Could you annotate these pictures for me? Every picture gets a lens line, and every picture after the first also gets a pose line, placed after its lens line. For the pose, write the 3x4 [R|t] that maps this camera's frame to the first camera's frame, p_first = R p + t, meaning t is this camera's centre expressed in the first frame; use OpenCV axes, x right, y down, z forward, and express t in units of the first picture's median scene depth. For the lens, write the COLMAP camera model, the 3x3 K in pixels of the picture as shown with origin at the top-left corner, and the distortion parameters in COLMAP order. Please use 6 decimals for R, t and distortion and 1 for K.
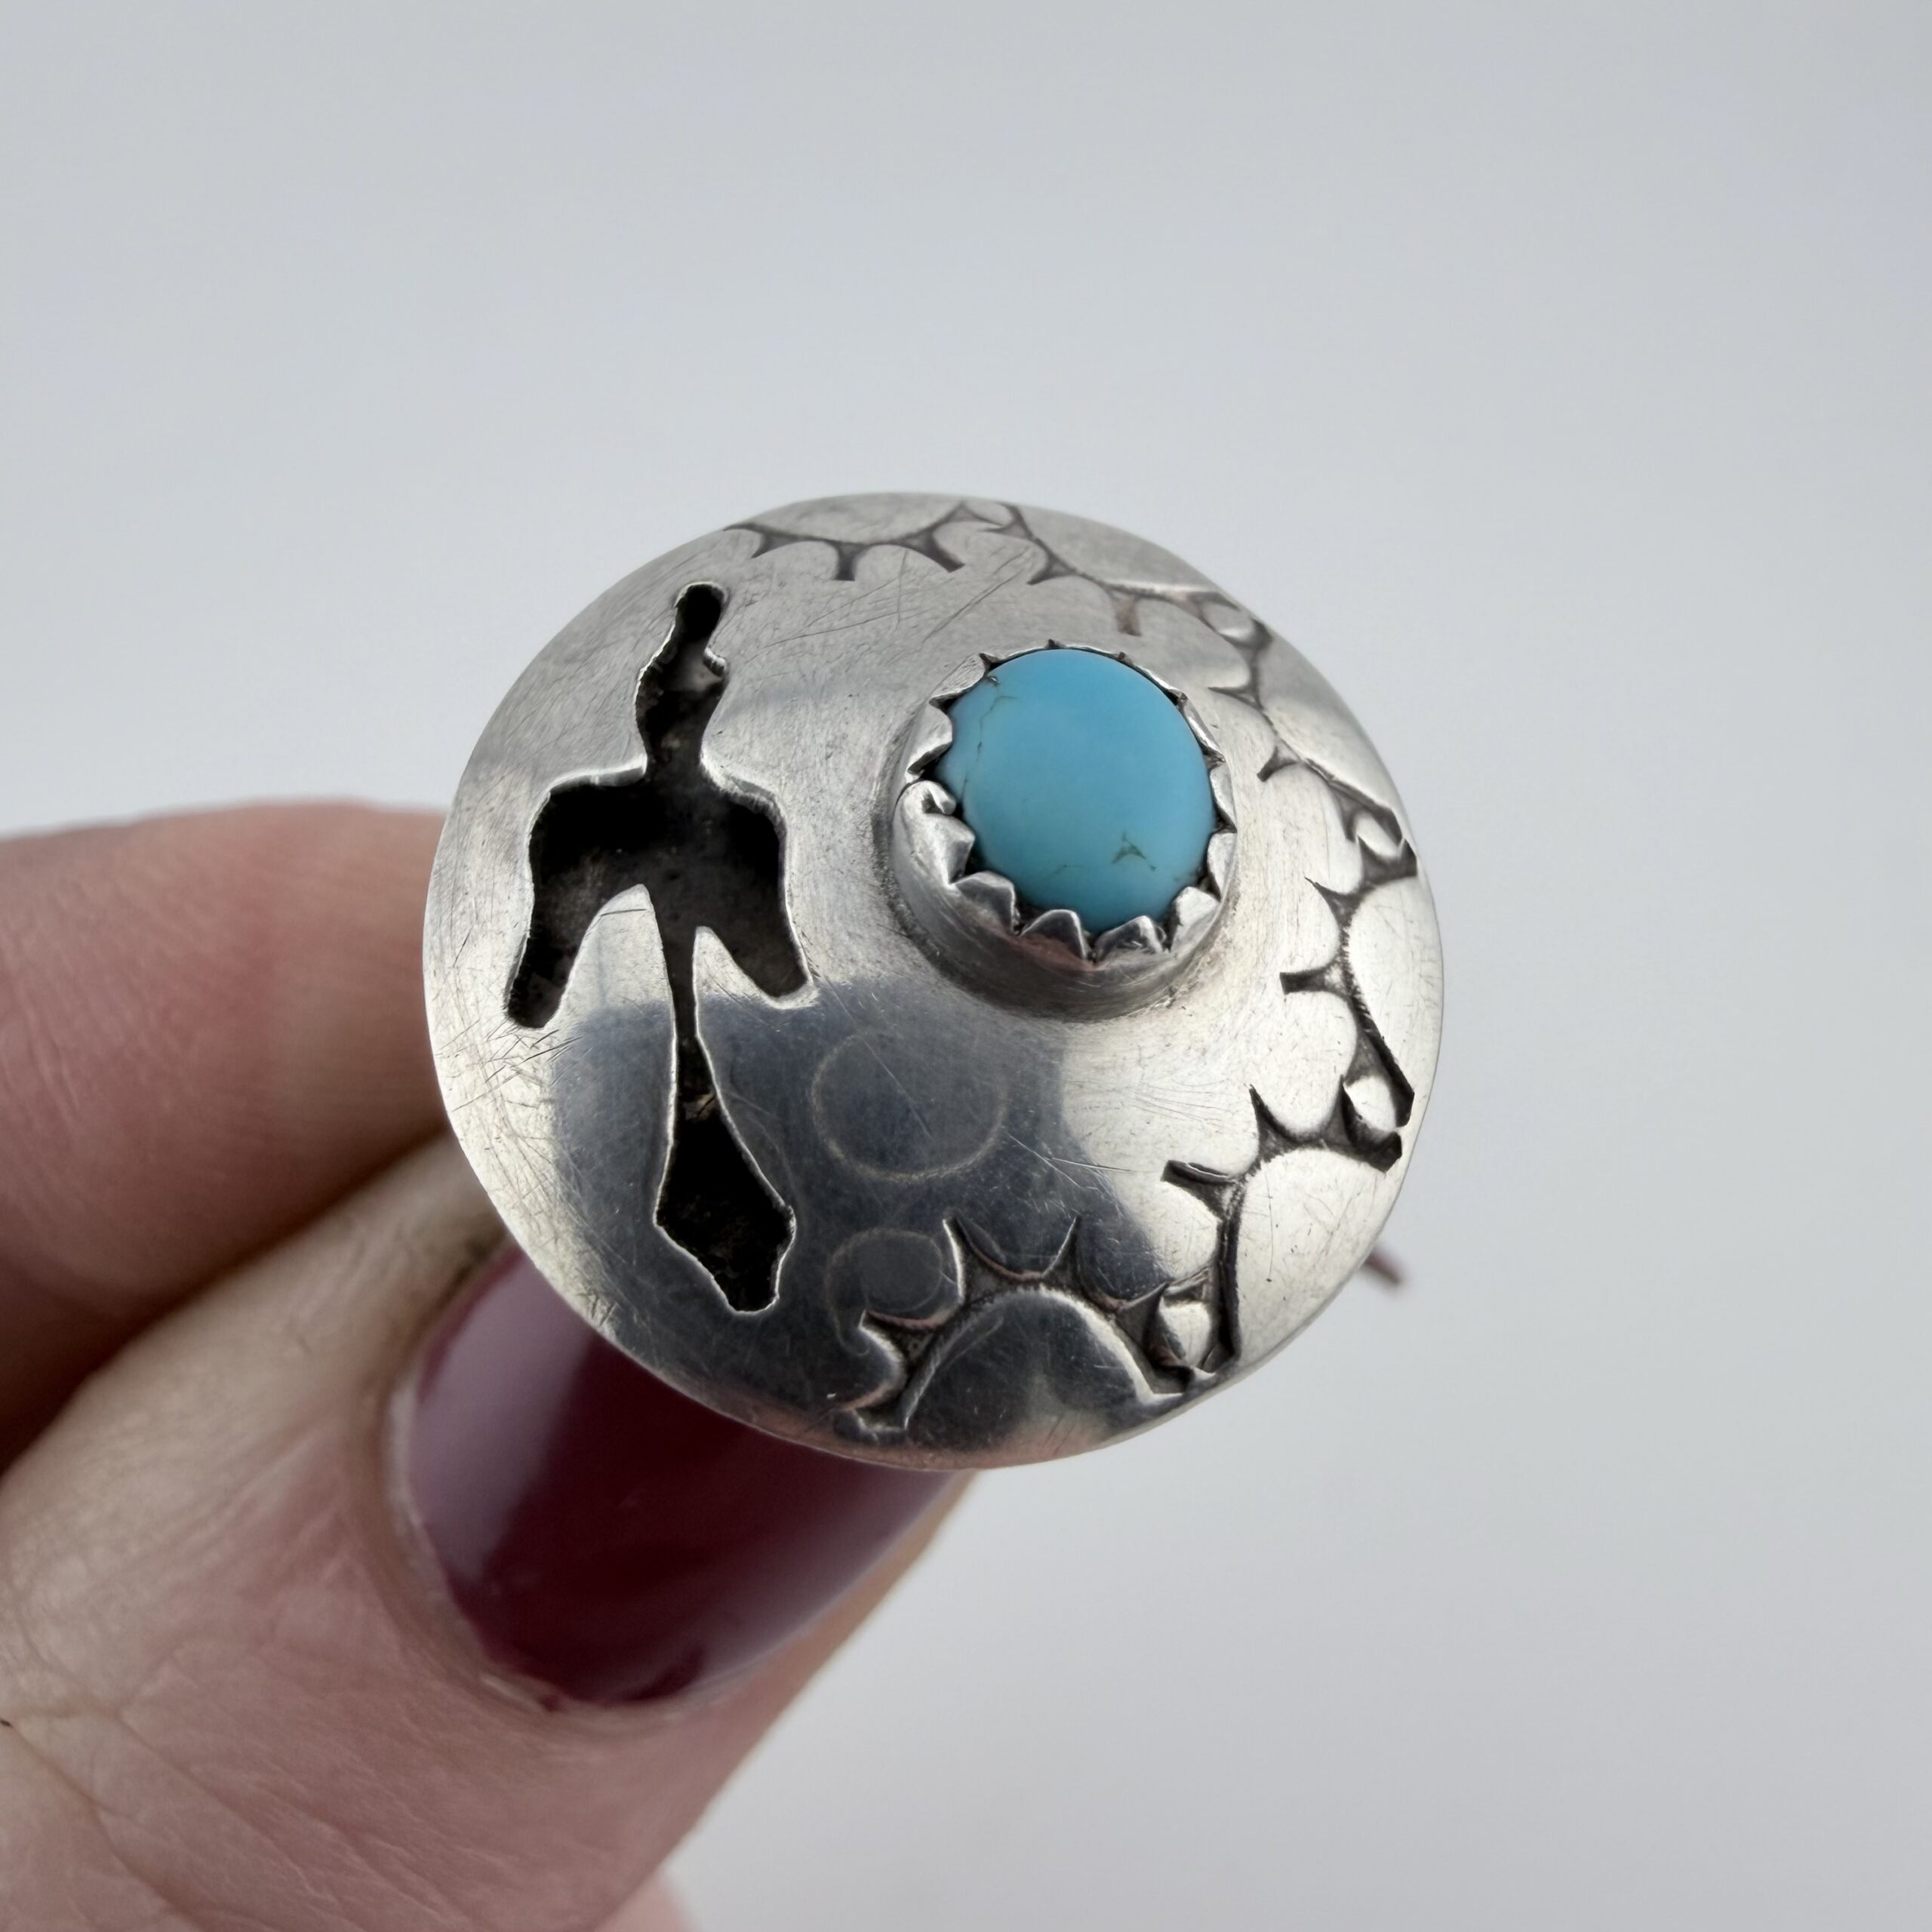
lens RADIAL K [[1774.9, 0, 970.3], [0, 1774.9, 965.2], [0, 0, 1]] dist [0.020015, 0.000000]
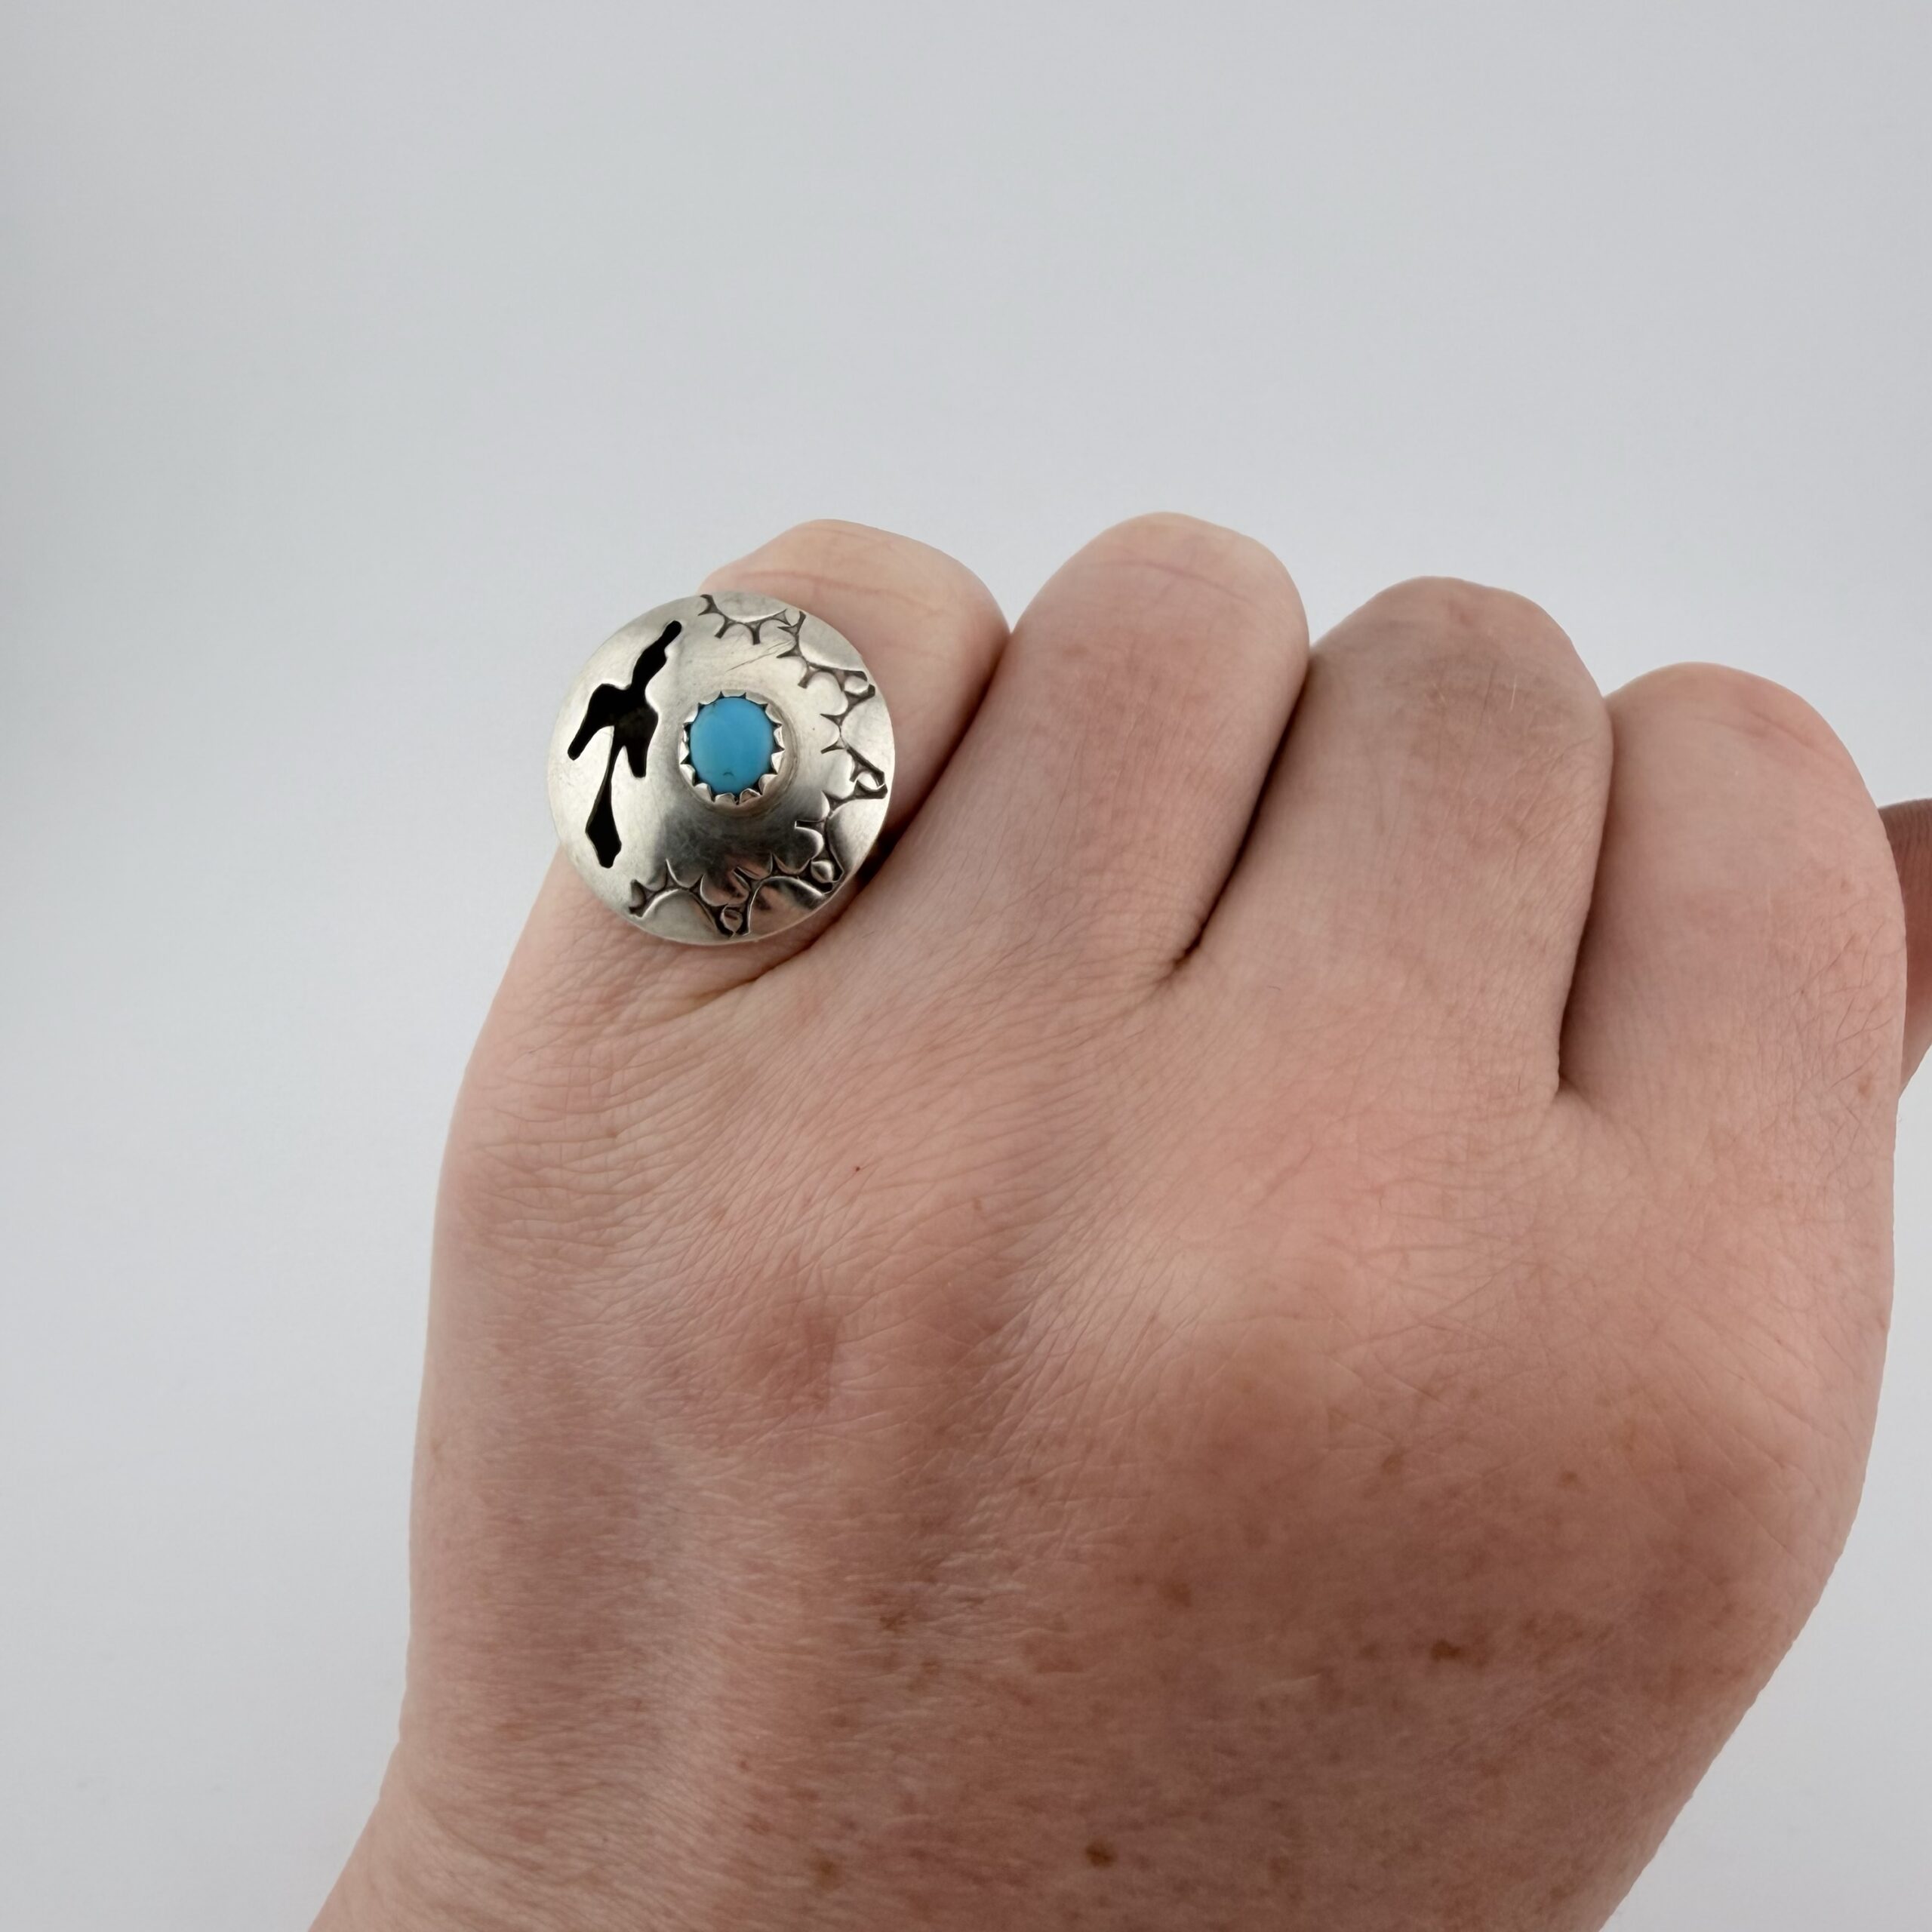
lens RADIAL K [[1774.9, 0, 959.7], [0, 1774.9, 950.5], [0, 0, 1]] dist [0.020015, 0.000000]
pose [[0.916766, 0.334133, -0.218851, 1.082636], [-0.273182, 0.924242, 0.266735, -0.622989], [0.291396, -0.184748, 0.938593, -1.659284]]
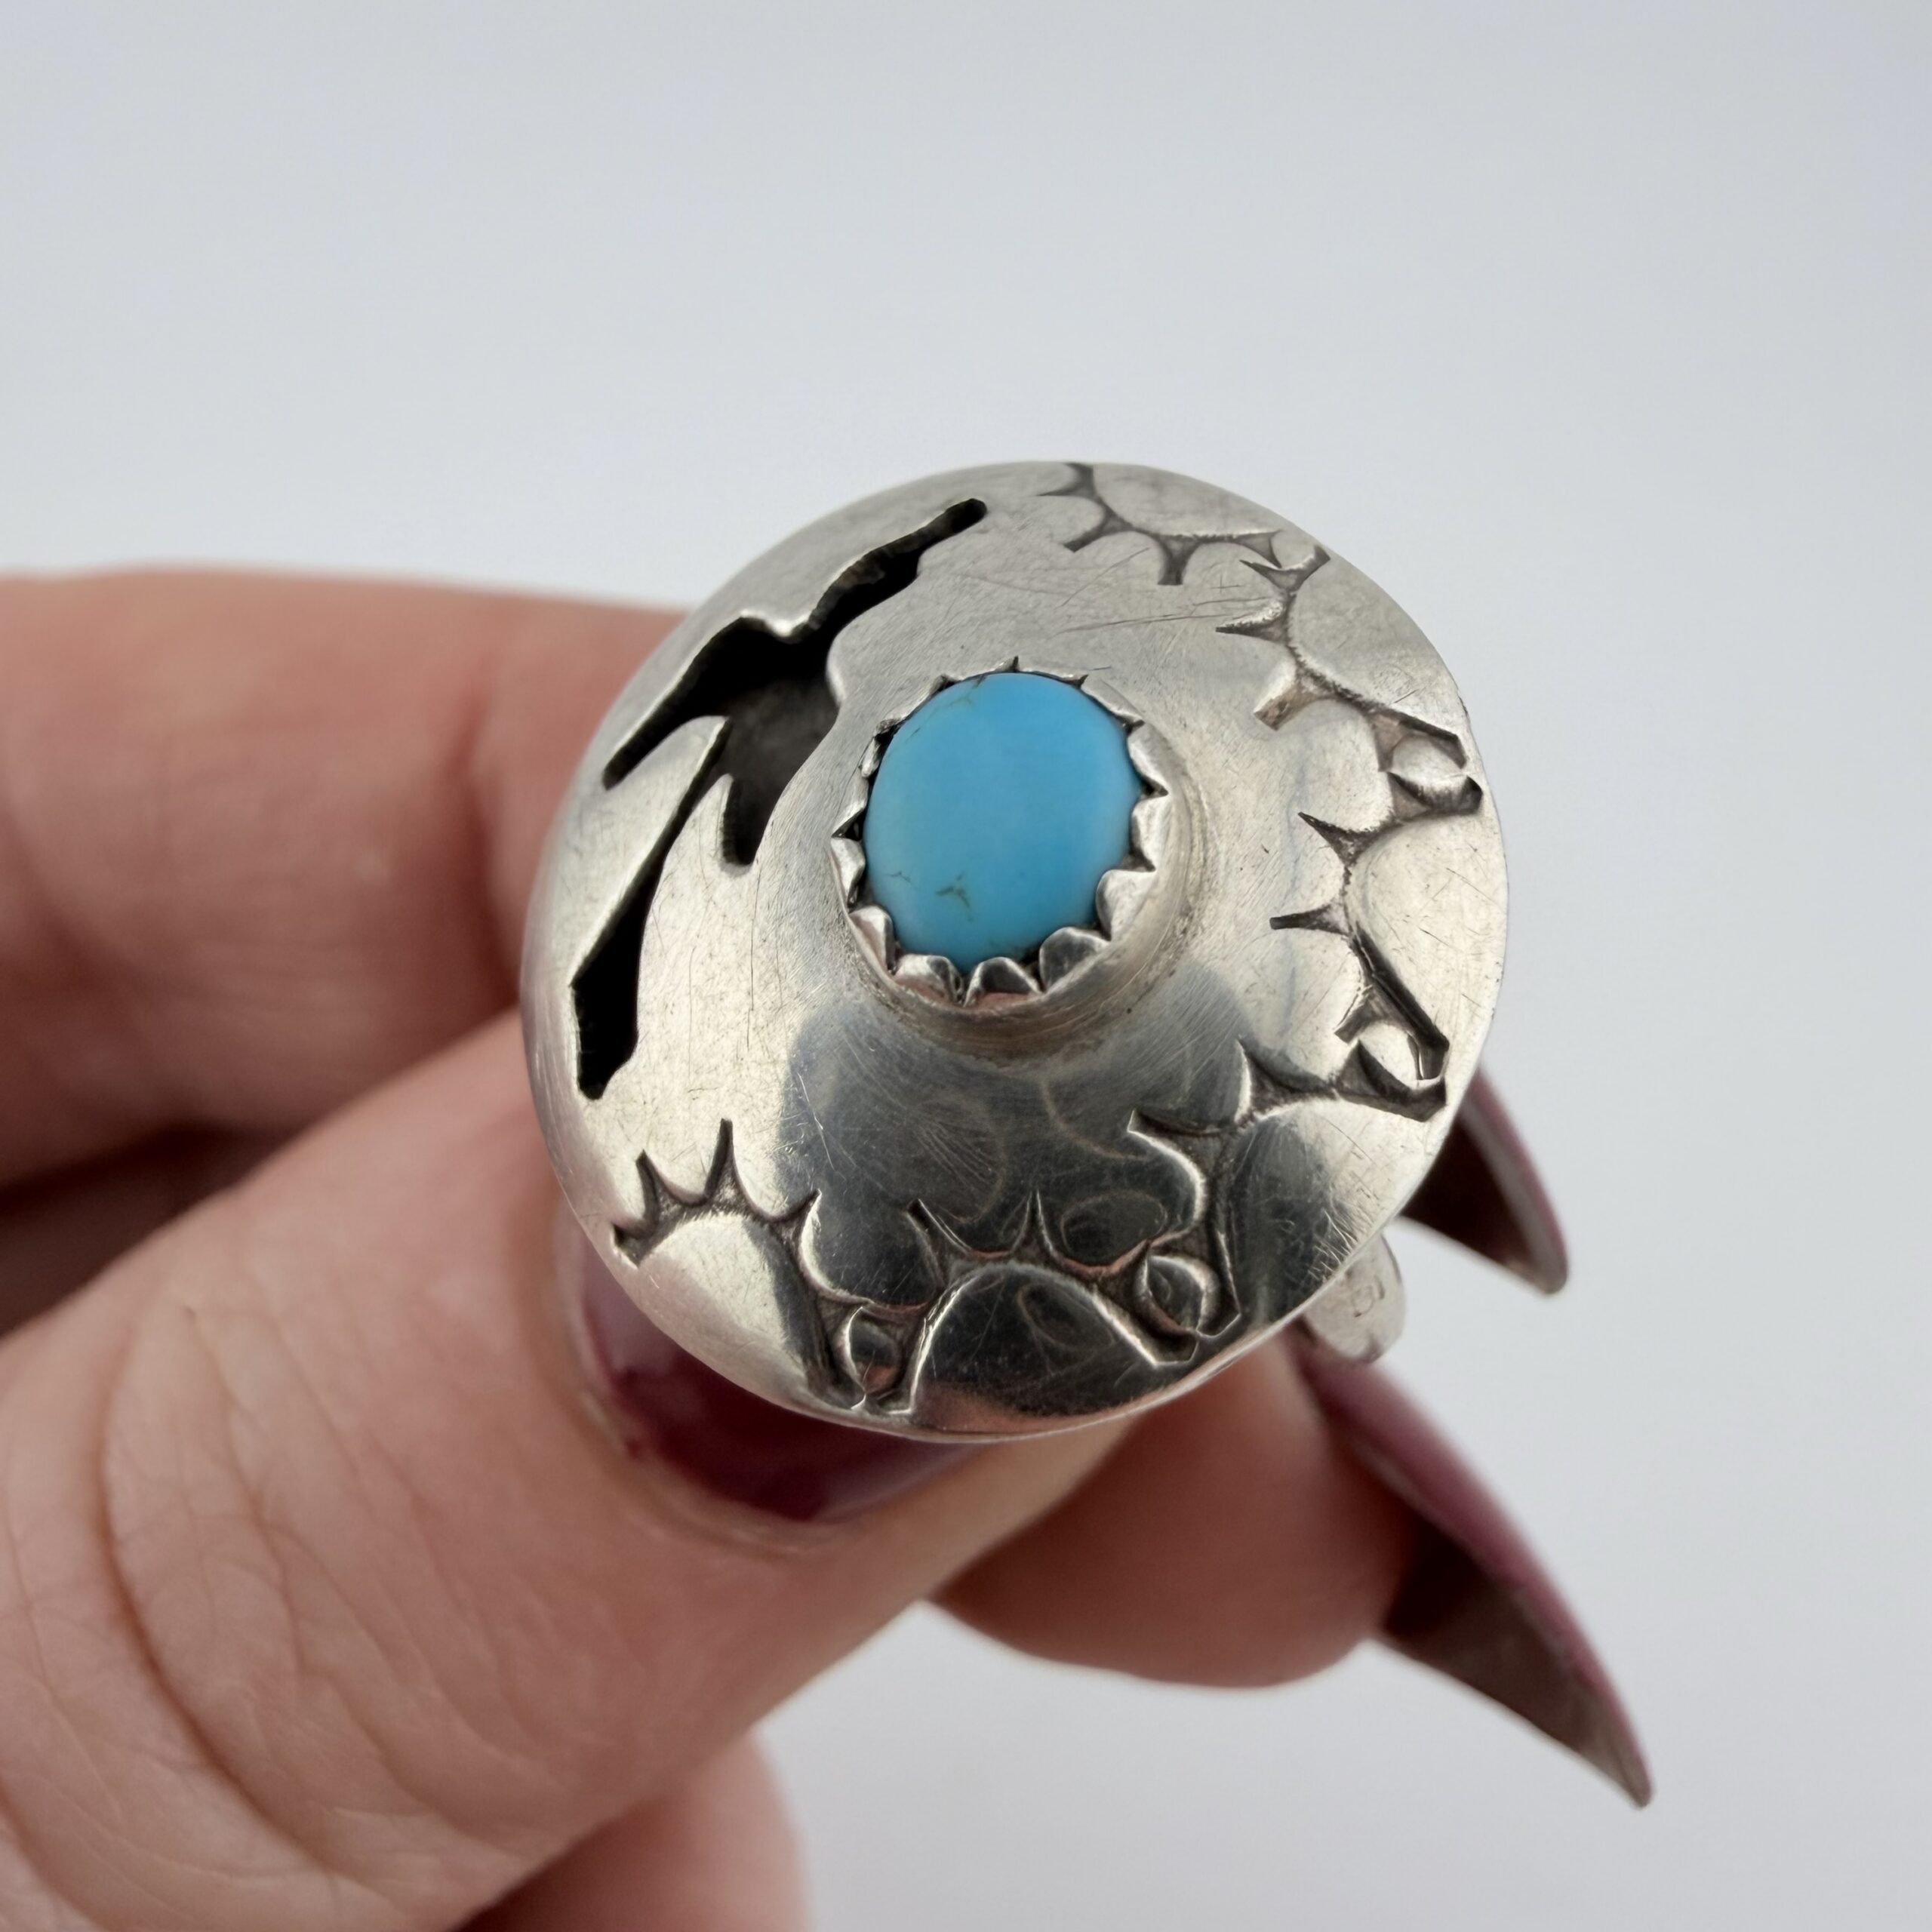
lens RADIAL K [[1774.9, 0, 967.5], [0, 1774.9, 957.4], [0, 0, 1]] dist [0.020015, 0.000000]
pose [[0.720693, 0.505398, -0.474525, 0.480450], [-0.472680, 0.858946, 0.196940, -0.190832], [0.507124, 0.082365, 0.857928, 0.138229]]
